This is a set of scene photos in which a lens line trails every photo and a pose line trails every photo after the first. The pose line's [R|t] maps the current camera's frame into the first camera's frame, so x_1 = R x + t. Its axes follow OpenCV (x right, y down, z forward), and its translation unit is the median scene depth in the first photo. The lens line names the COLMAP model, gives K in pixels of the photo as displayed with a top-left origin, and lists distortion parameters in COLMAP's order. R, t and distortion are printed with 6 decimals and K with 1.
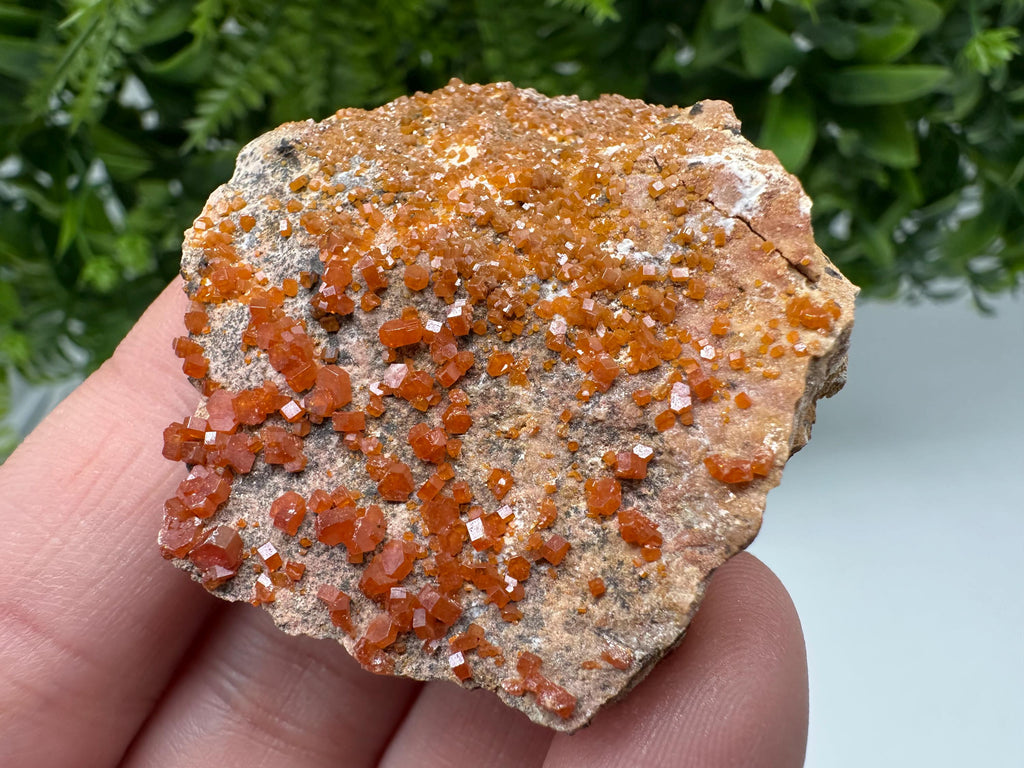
lens RADIAL K [[764.4, 0, 514.2], [0, 764.4, 411.6], [0, 0, 1]] dist [-0.004398, 0.001040]
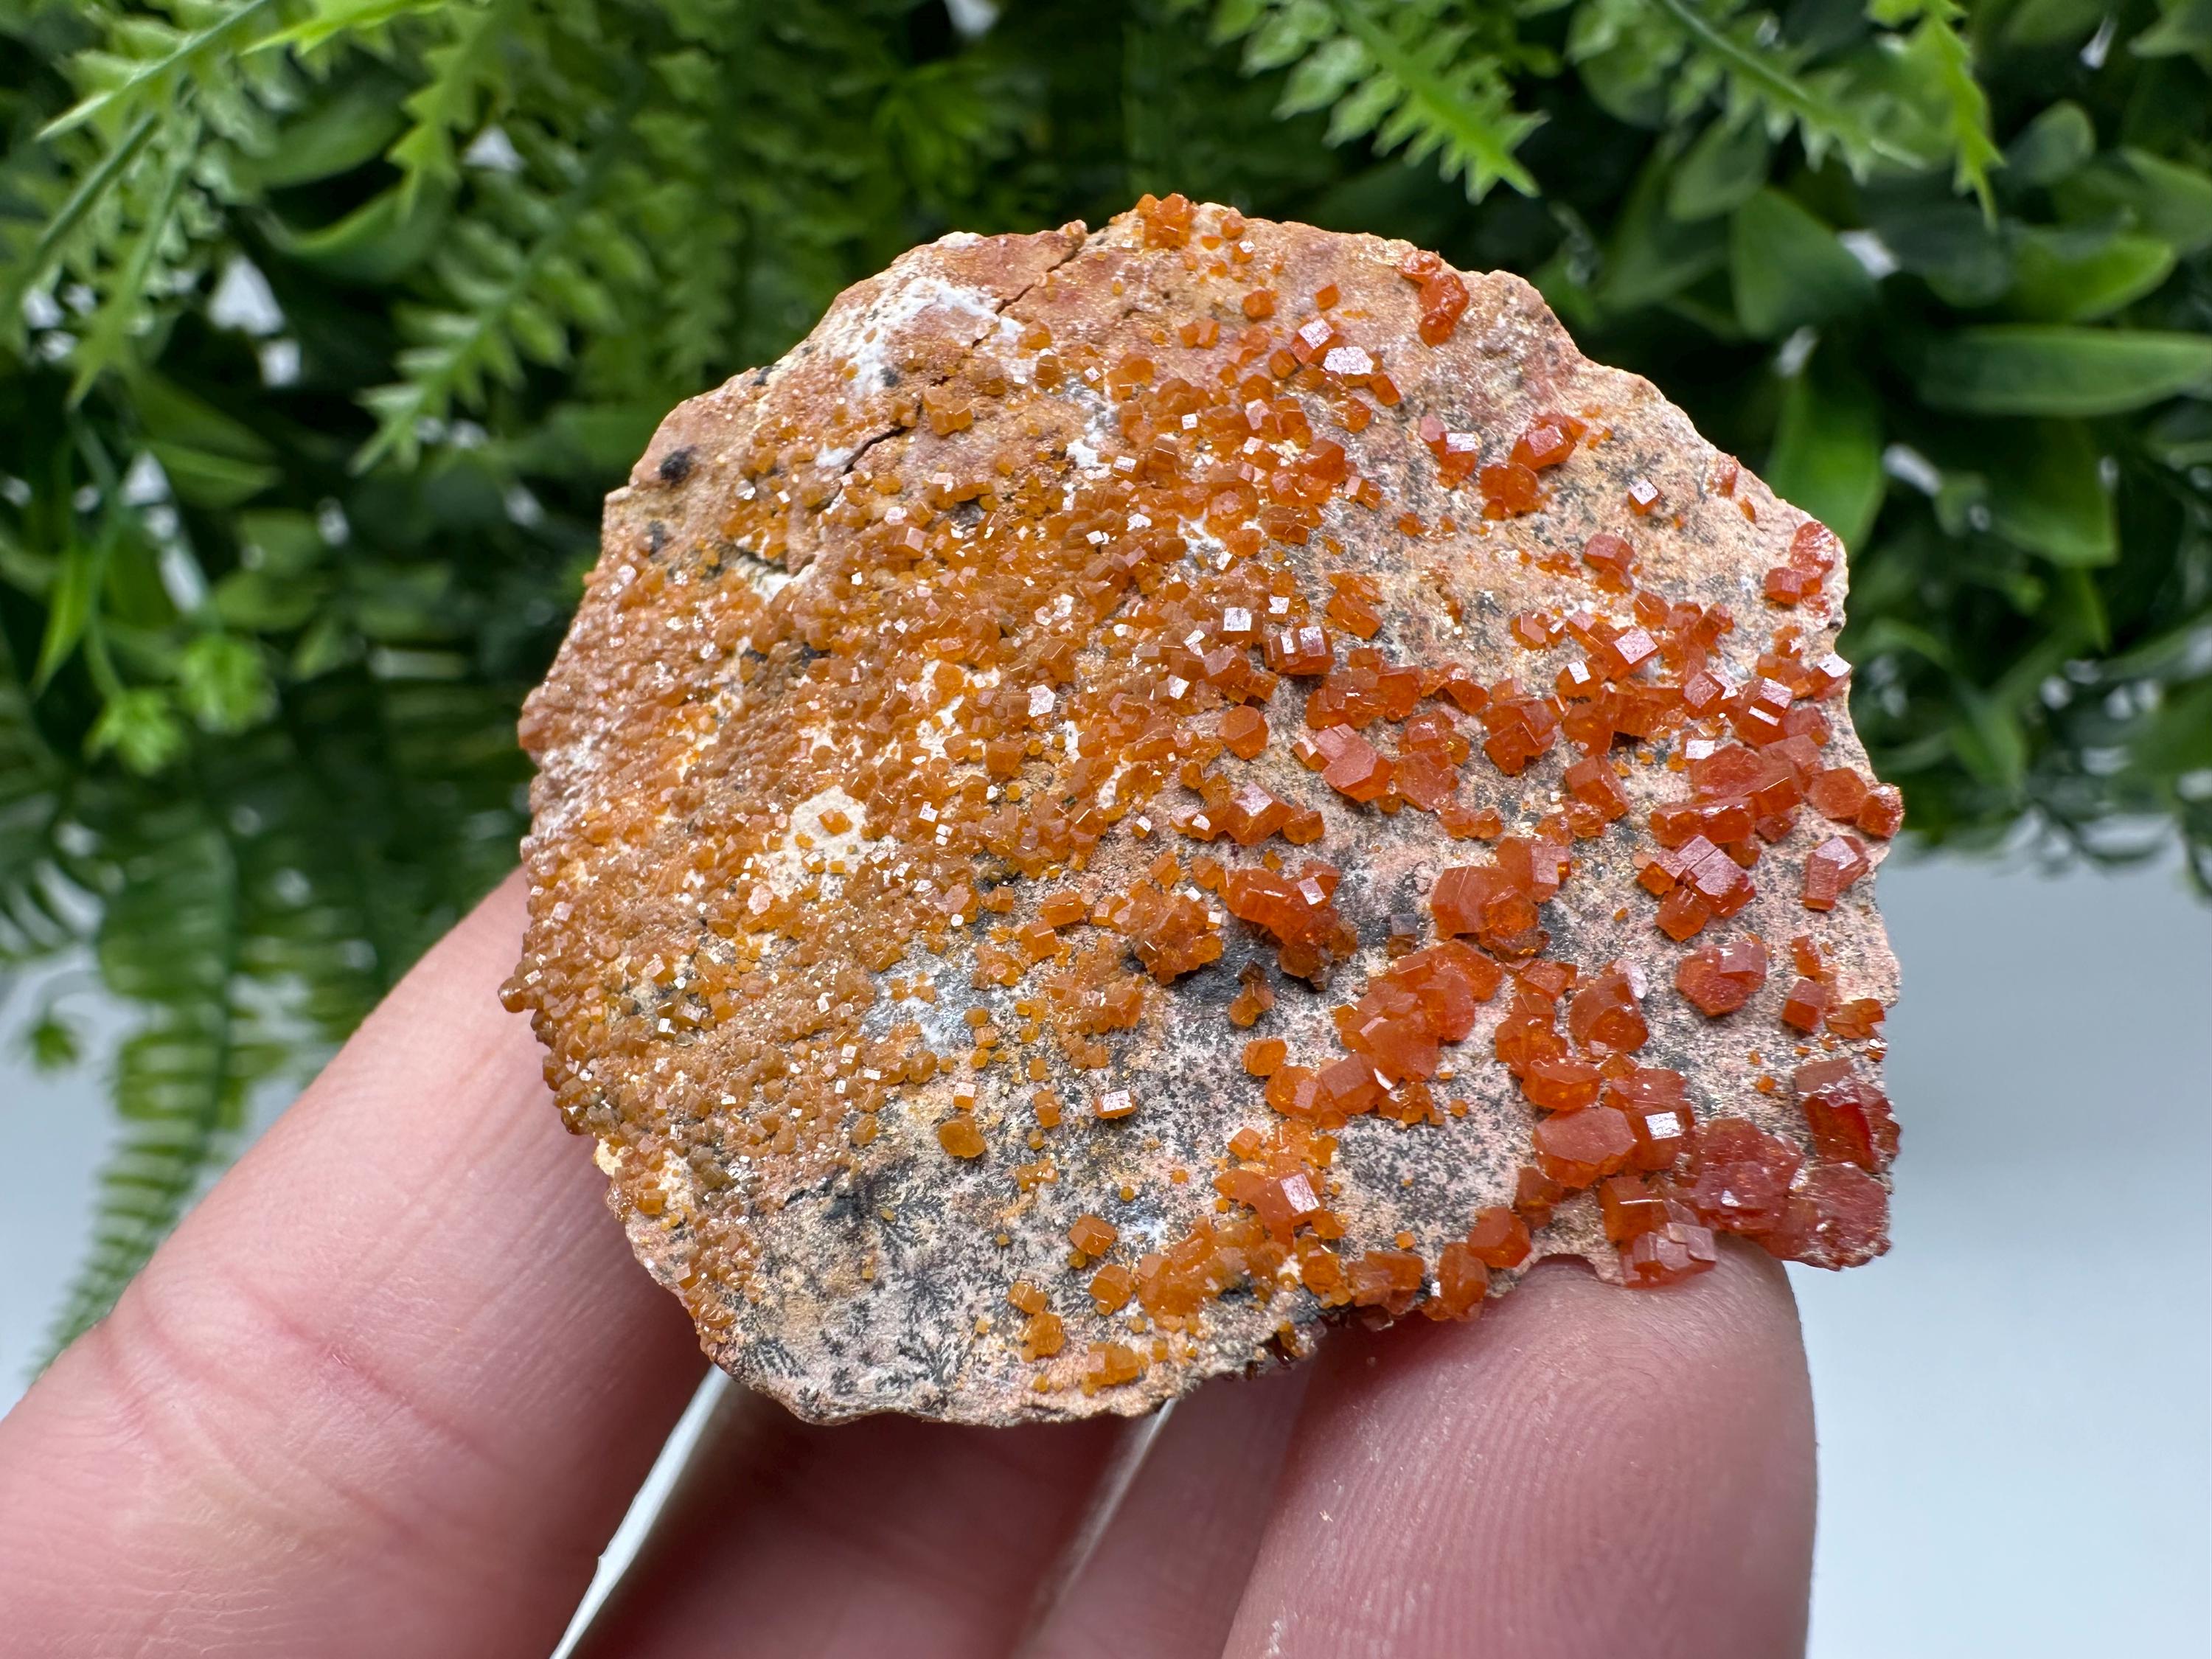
lens RADIAL K [[1646.8, 0, 1075.2], [0, 1646.8, 972.4], [0, 0, 1]] dist [-0.001638, -0.001243]
pose [[0.998913, 0.043492, 0.016799, -0.053714], [-0.043213, 0.998927, -0.016661, -0.064139], [-0.017506, 0.015917, 0.999720, 0.120613]]
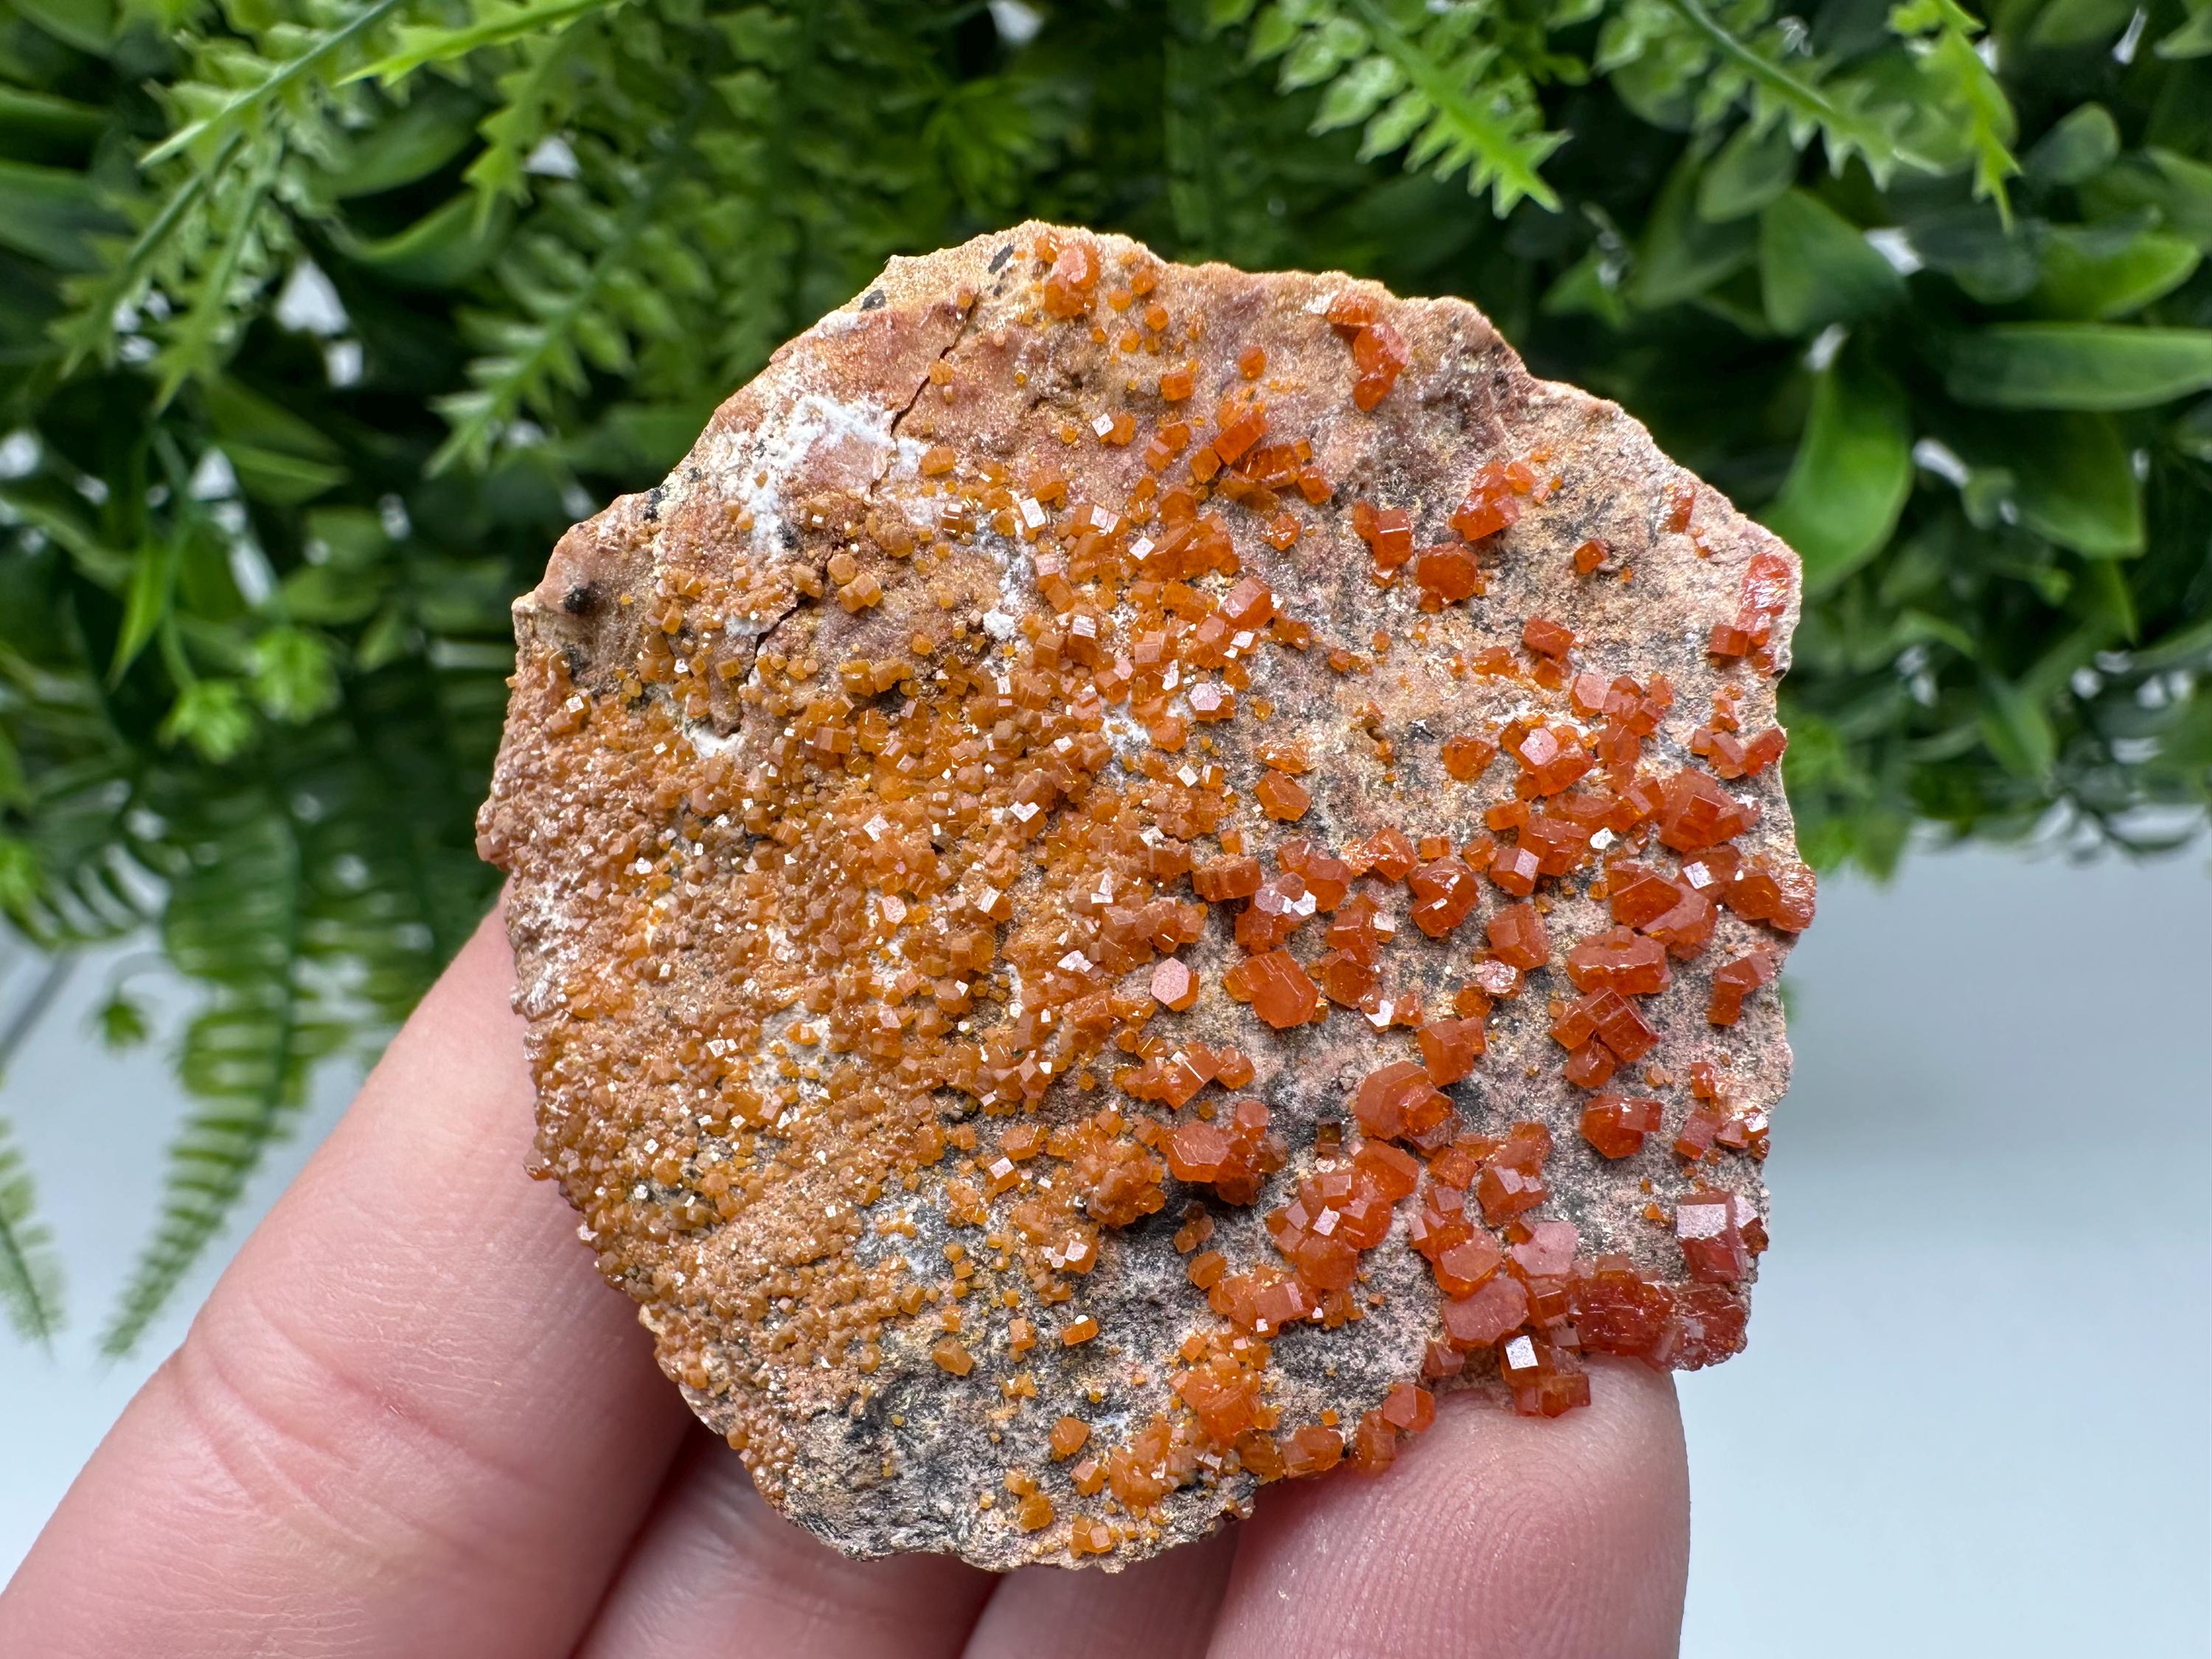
lens RADIAL K [[1646.8, 0, 1075.2], [0, 1646.8, 972.4], [0, 0, 1]] dist [-0.001638, -0.001243]
pose [[0.998881, 0.047134, -0.003864, -0.055815], [-0.047161, 0.998862, -0.007098, -0.062477], [0.003525, 0.007272, 0.999967, 0.093573]]
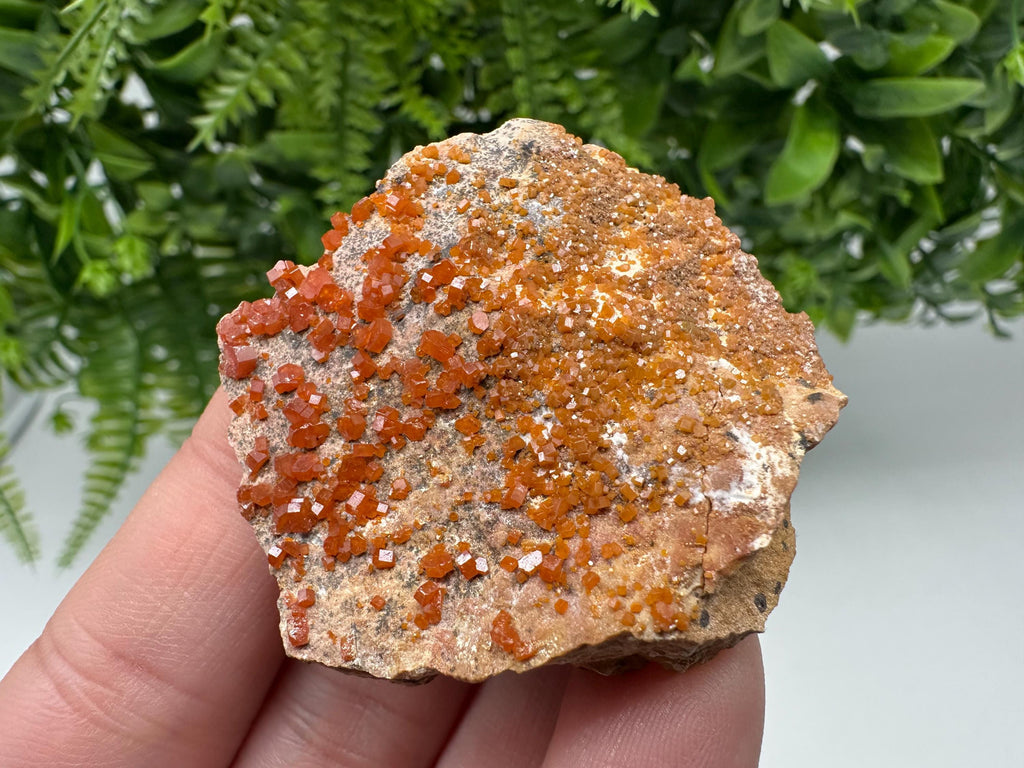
lens RADIAL K [[761.1, 0, 502.0], [0, 761.1, 430.7], [0, 0, 1]] dist [0.000183, 0.000125]
pose [[0.999797, 0.020163, 0.000500, -0.027974], [-0.020165, 0.999788, 0.004237, -0.000449], [-0.000415, -0.004246, 0.999991, 0.036015]]
